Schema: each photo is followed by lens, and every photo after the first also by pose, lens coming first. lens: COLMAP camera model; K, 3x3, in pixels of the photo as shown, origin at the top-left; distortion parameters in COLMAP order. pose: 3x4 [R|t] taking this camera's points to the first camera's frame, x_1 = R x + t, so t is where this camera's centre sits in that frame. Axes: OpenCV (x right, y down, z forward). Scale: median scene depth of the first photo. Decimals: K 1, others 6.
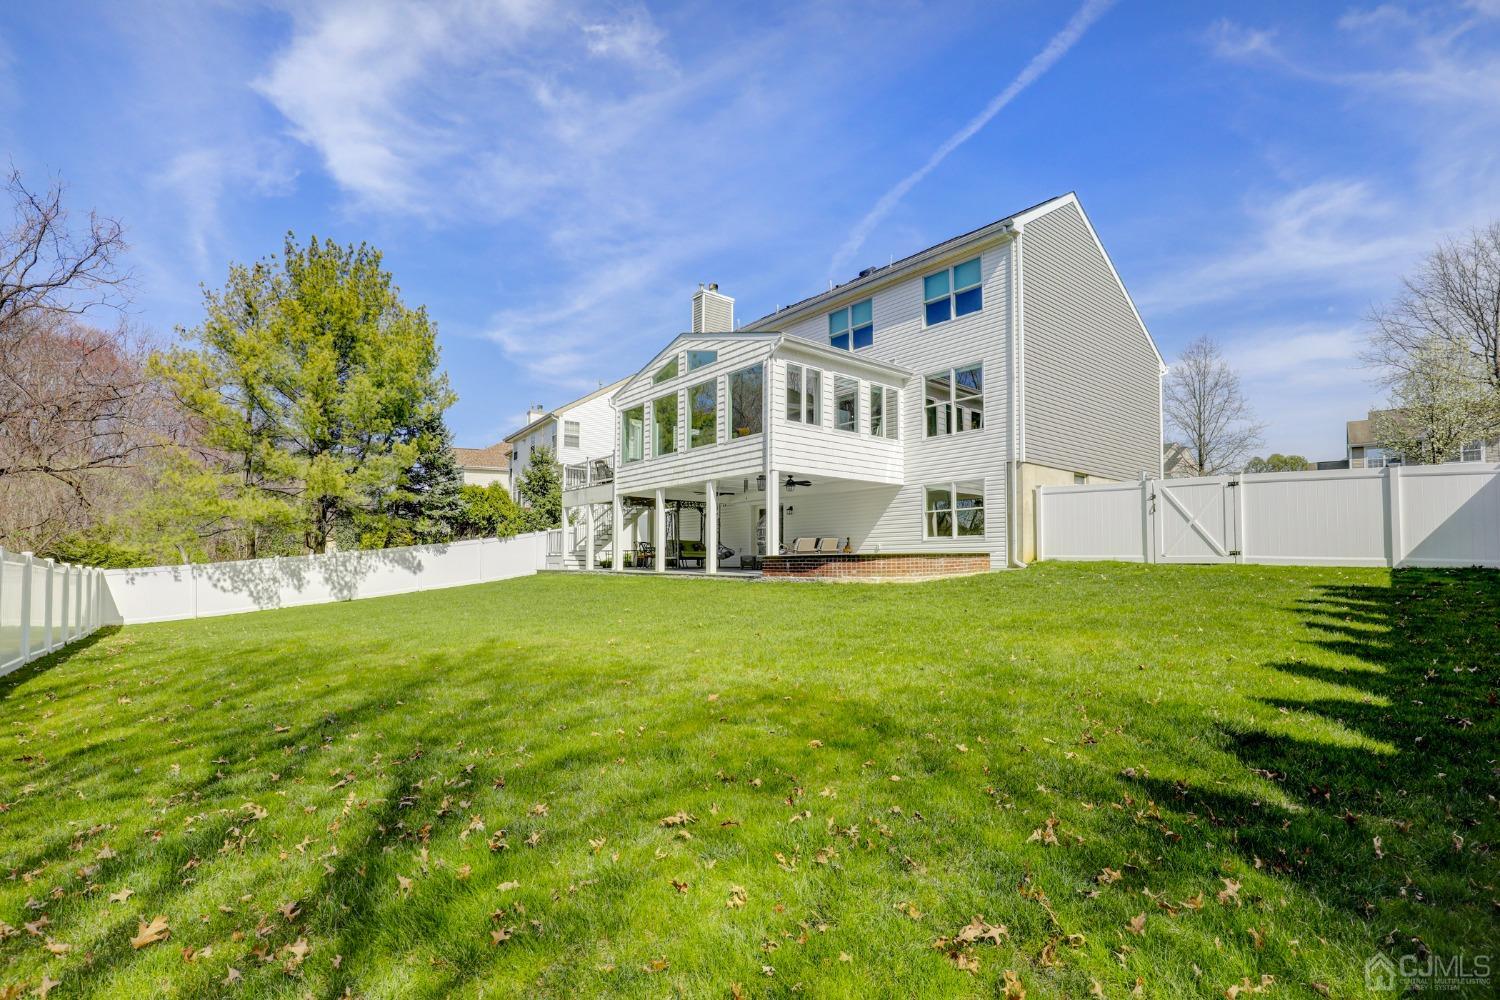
lens RADIAL K [[689.9, 0, 786.8], [0, 689.9, 555.9], [0, 0, 1]] dist [-0.015939, 0.000804]
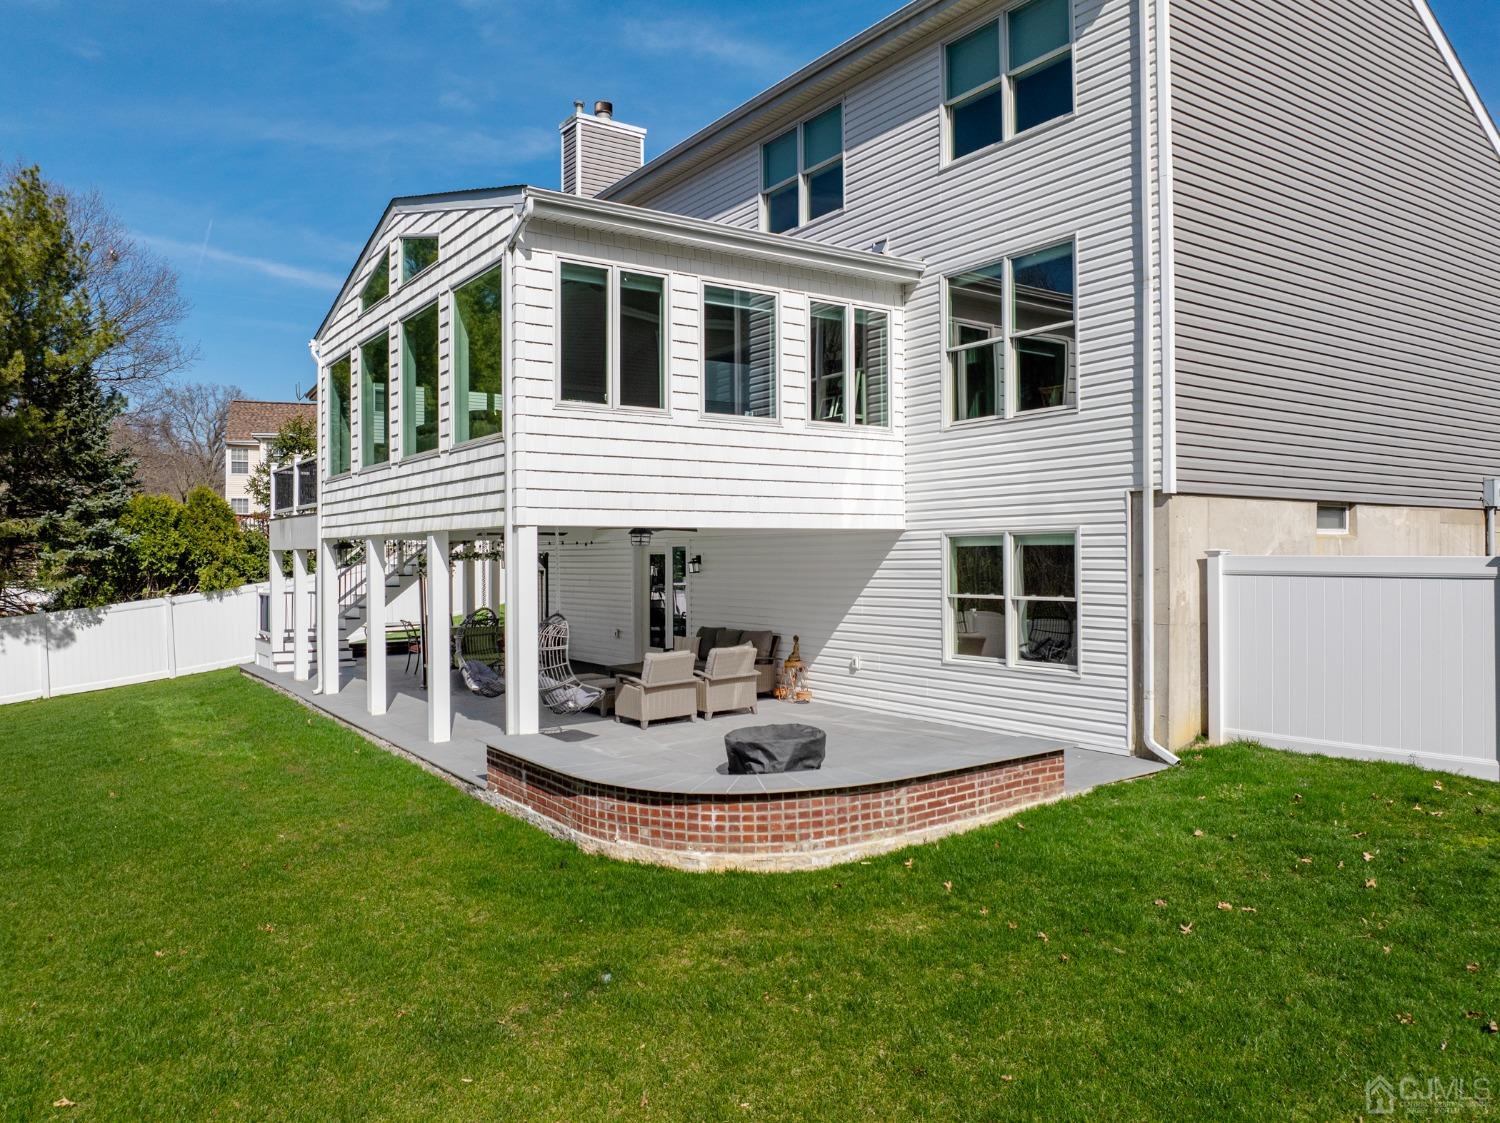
lens RADIAL K [[1083.2, 0, 745.3], [0, 1083.2, 556.9], [0, 0, 1]] dist [-0.027114, -0.000224]
pose [[0.991898, 0.004124, -0.126970, 0.166188], [-0.003088, 0.999960, 0.008357, -0.095921], [0.127000, -0.007897, 0.991871, 0.329348]]
